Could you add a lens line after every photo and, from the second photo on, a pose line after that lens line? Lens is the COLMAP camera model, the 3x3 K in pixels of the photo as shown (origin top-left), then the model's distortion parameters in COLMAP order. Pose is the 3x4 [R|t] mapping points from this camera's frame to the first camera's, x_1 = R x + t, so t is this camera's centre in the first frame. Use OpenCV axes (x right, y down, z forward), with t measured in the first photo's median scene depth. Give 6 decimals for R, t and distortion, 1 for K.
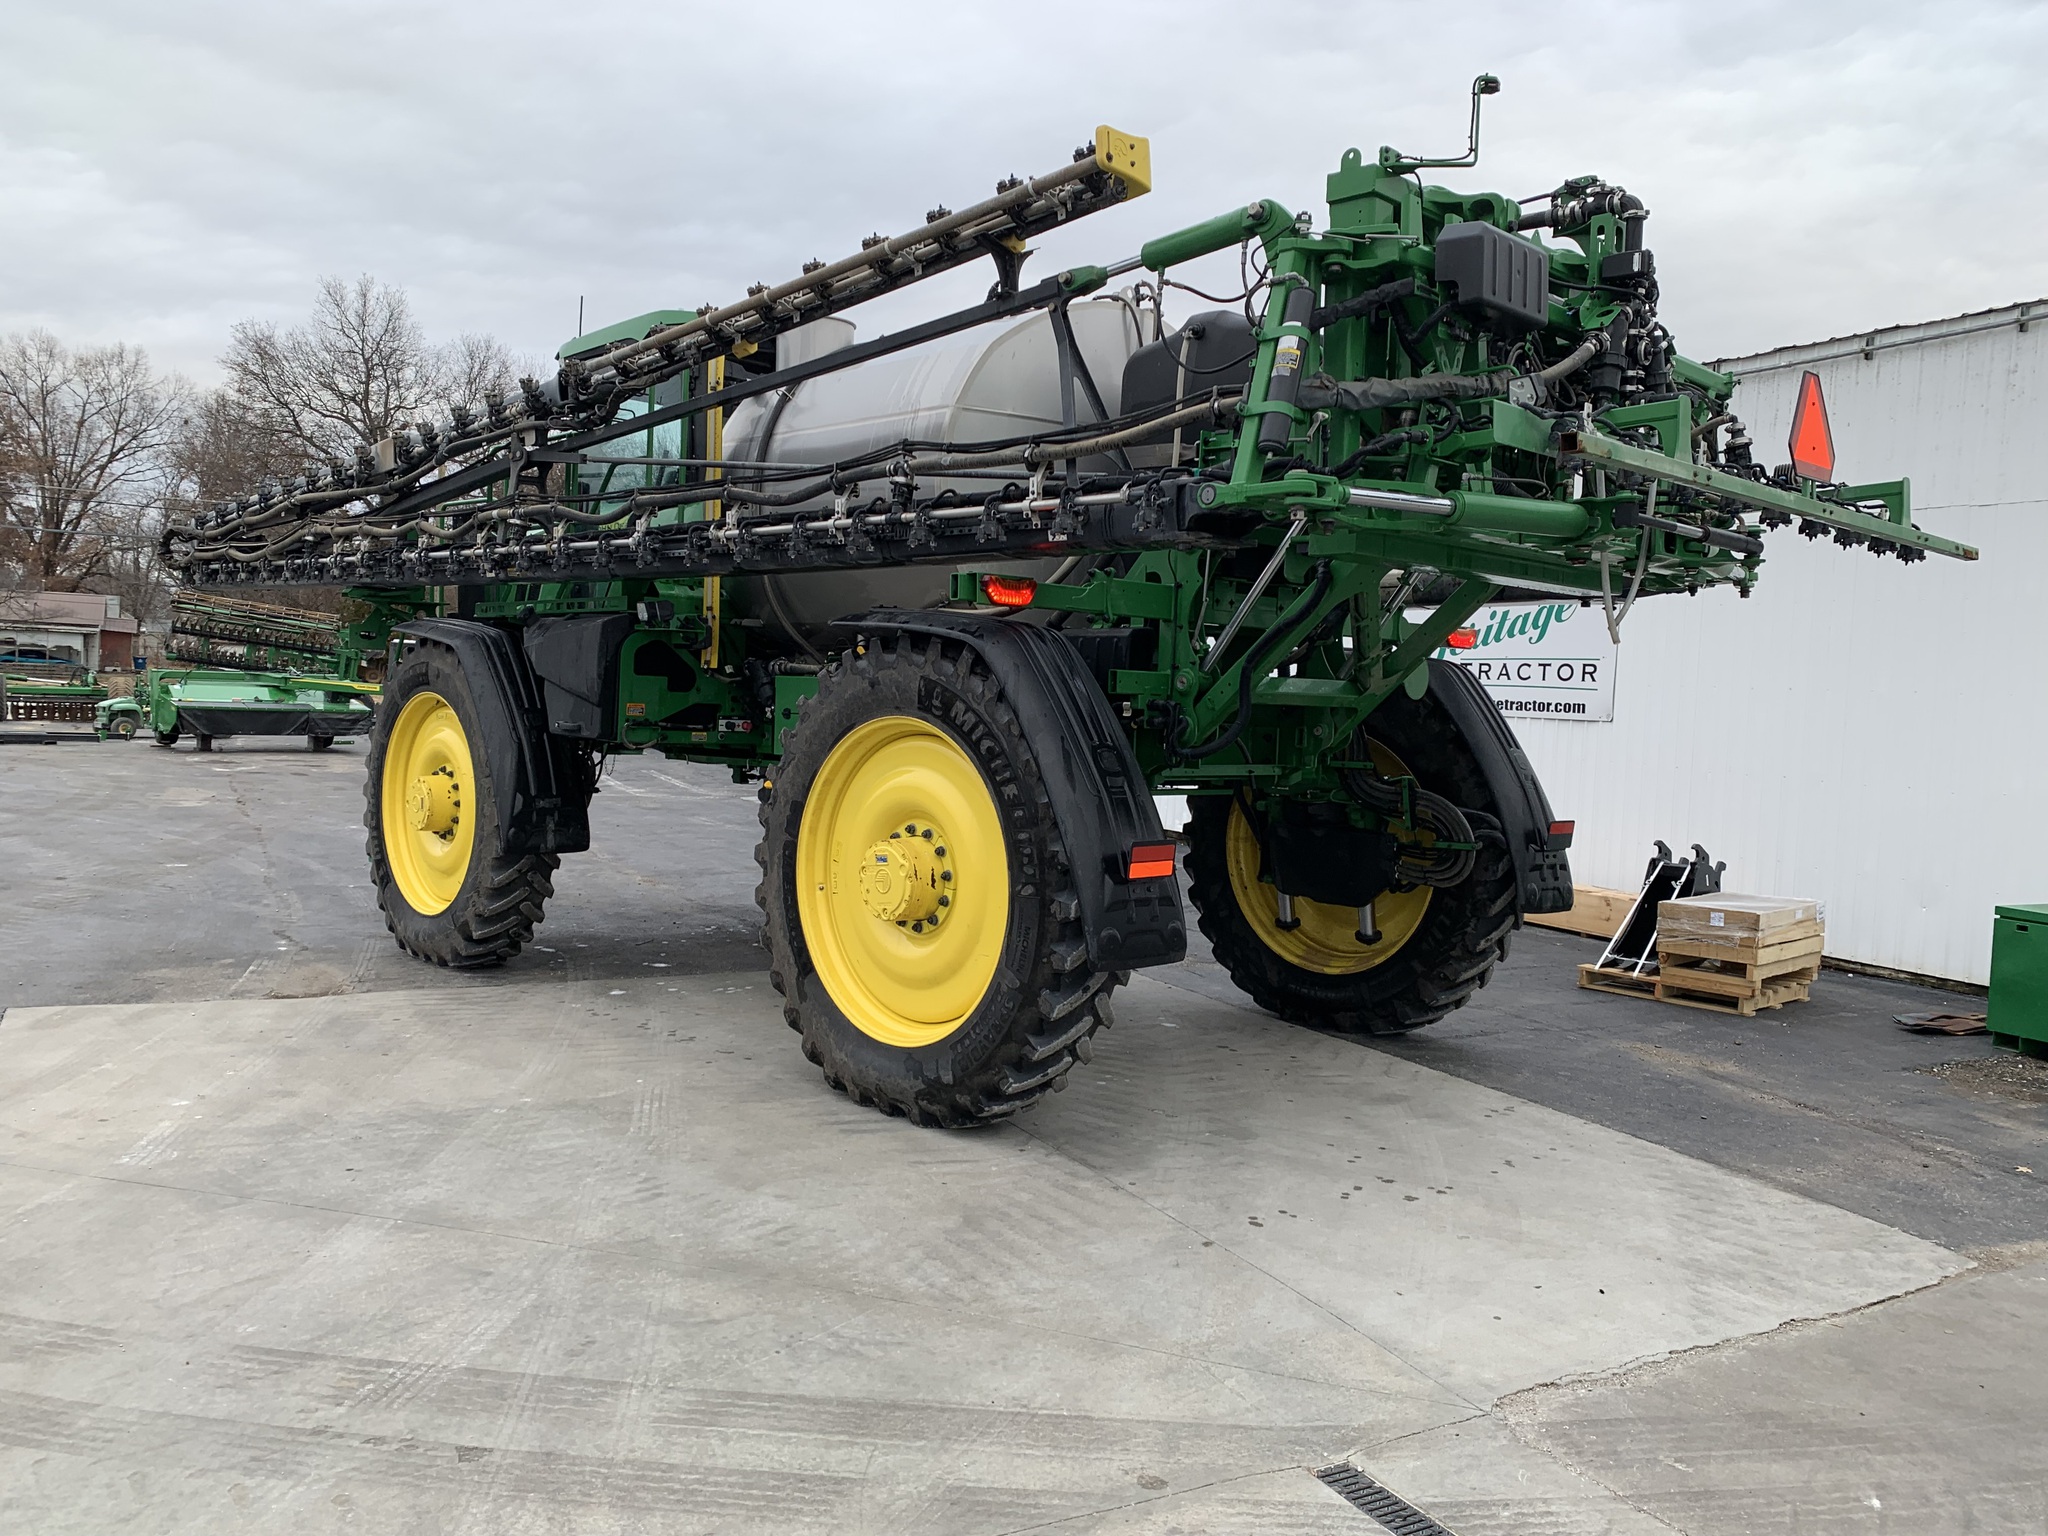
lens RADIAL K [[1558.4, 0, 1024.0], [0, 1558.4, 768.0], [0, 0, 1]] dist [0.111799, -0.221809]
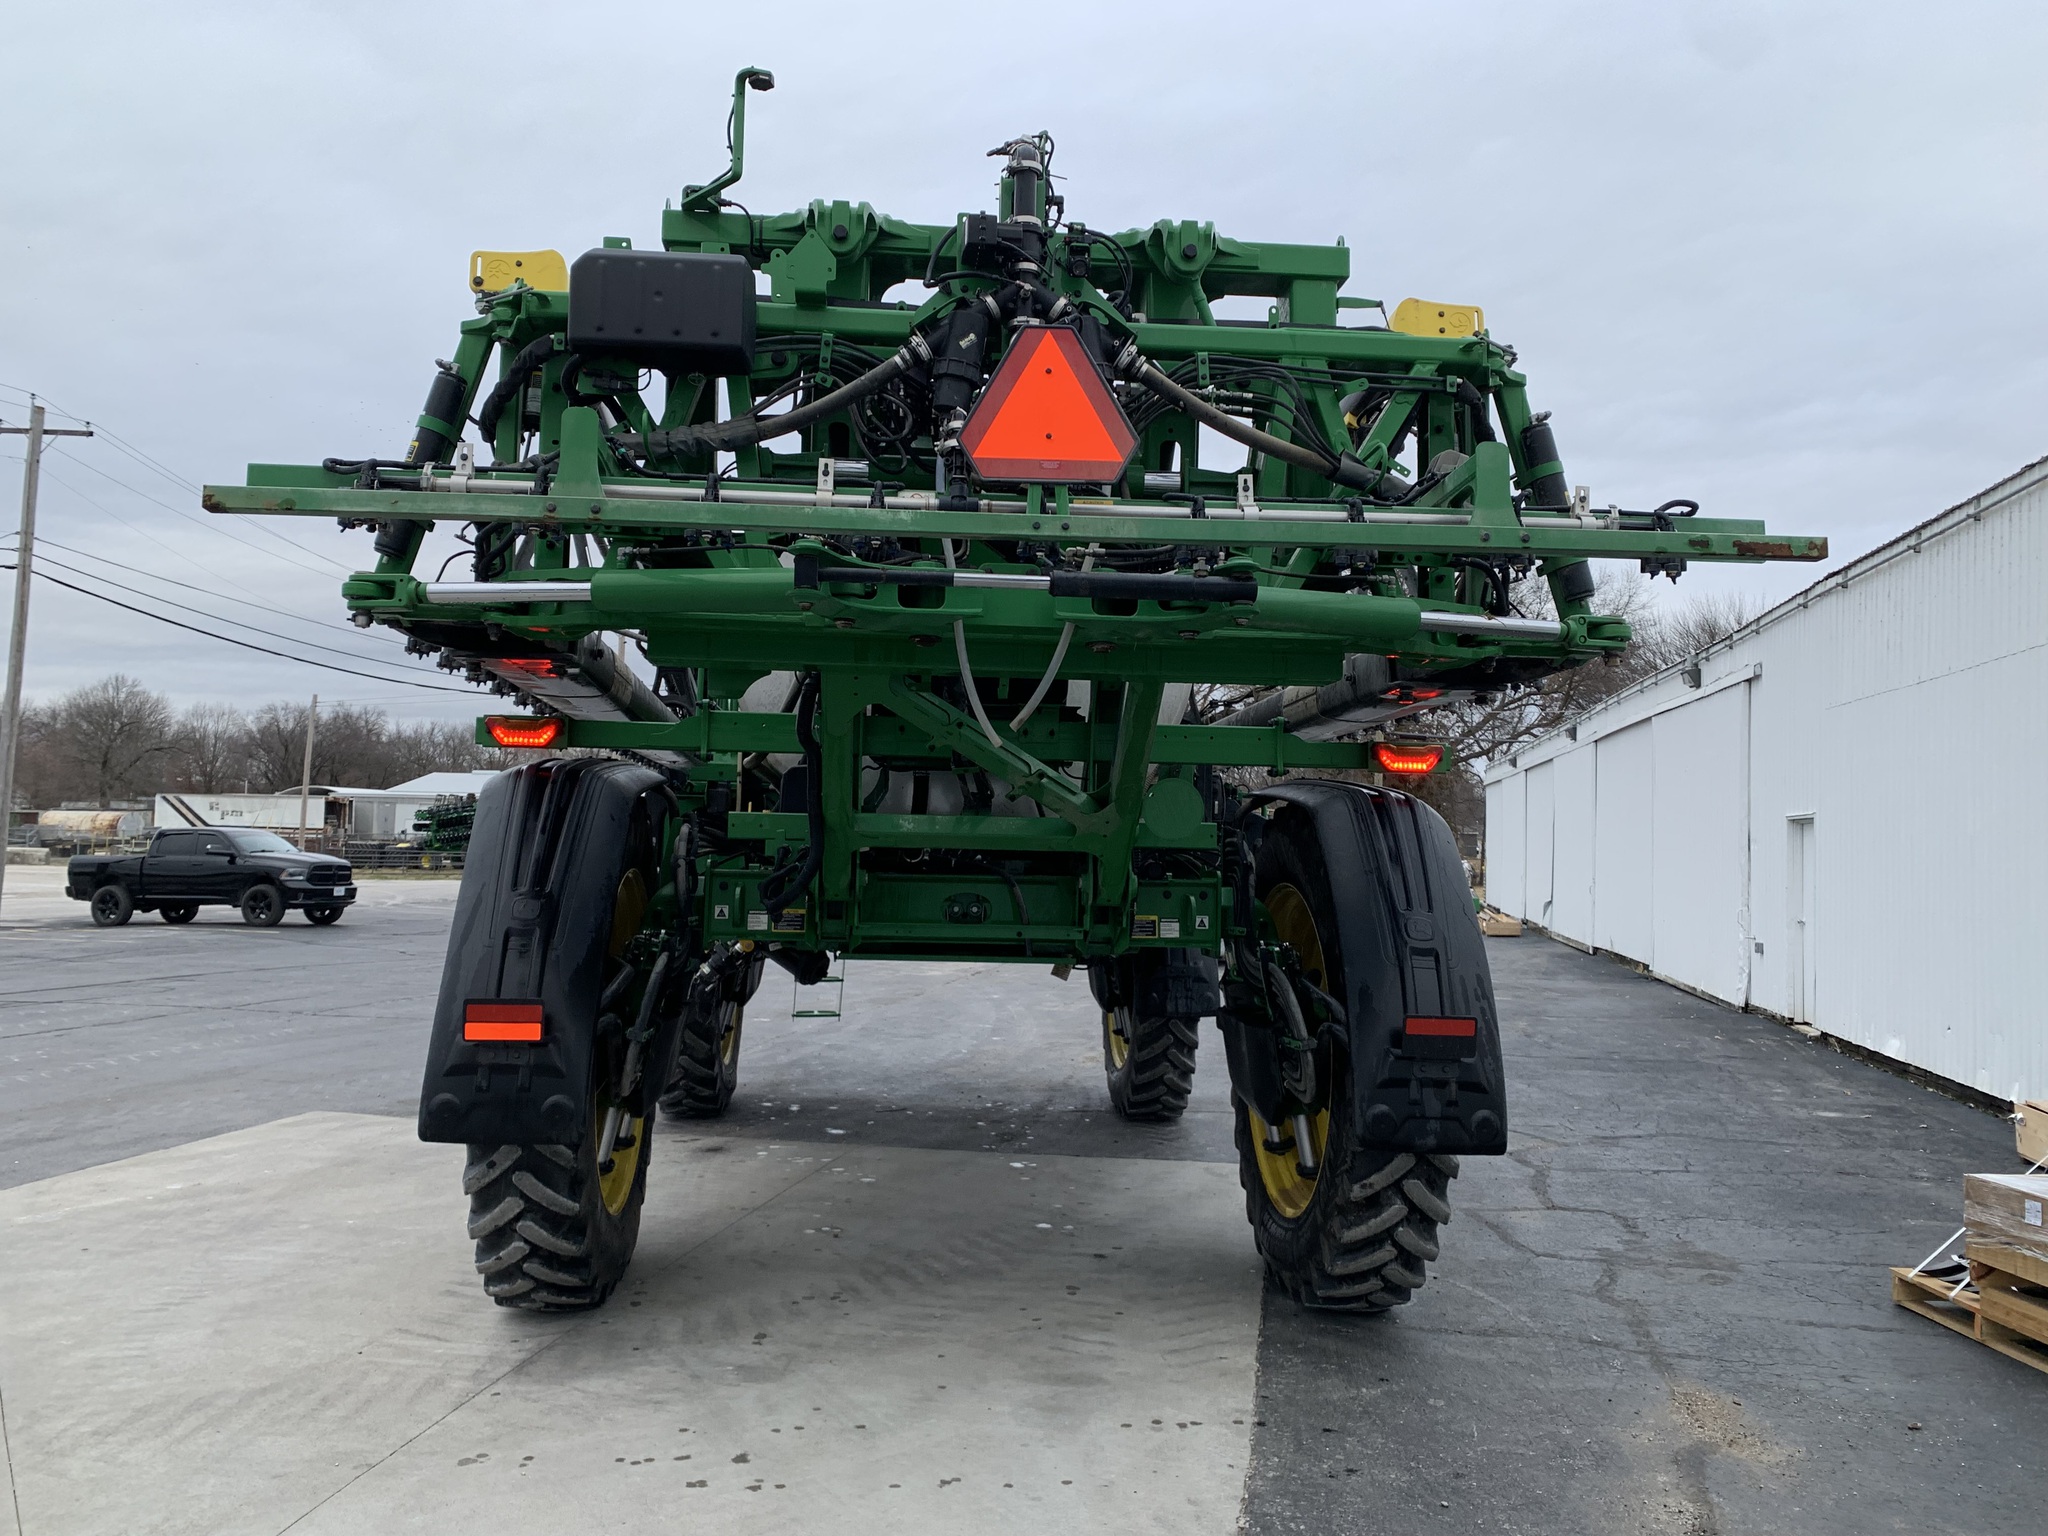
lens RADIAL K [[1571.2, 0, 1034.6], [0, 1571.2, 778.1], [0, 0, 1]] dist [0.000315, 0.018123]
pose [[0.755301, -0.060064, -0.652620, 0.814961], [-0.018327, 0.993466, -0.112645, 0.014880], [0.655122, 0.097042, 0.749265, 0.461868]]
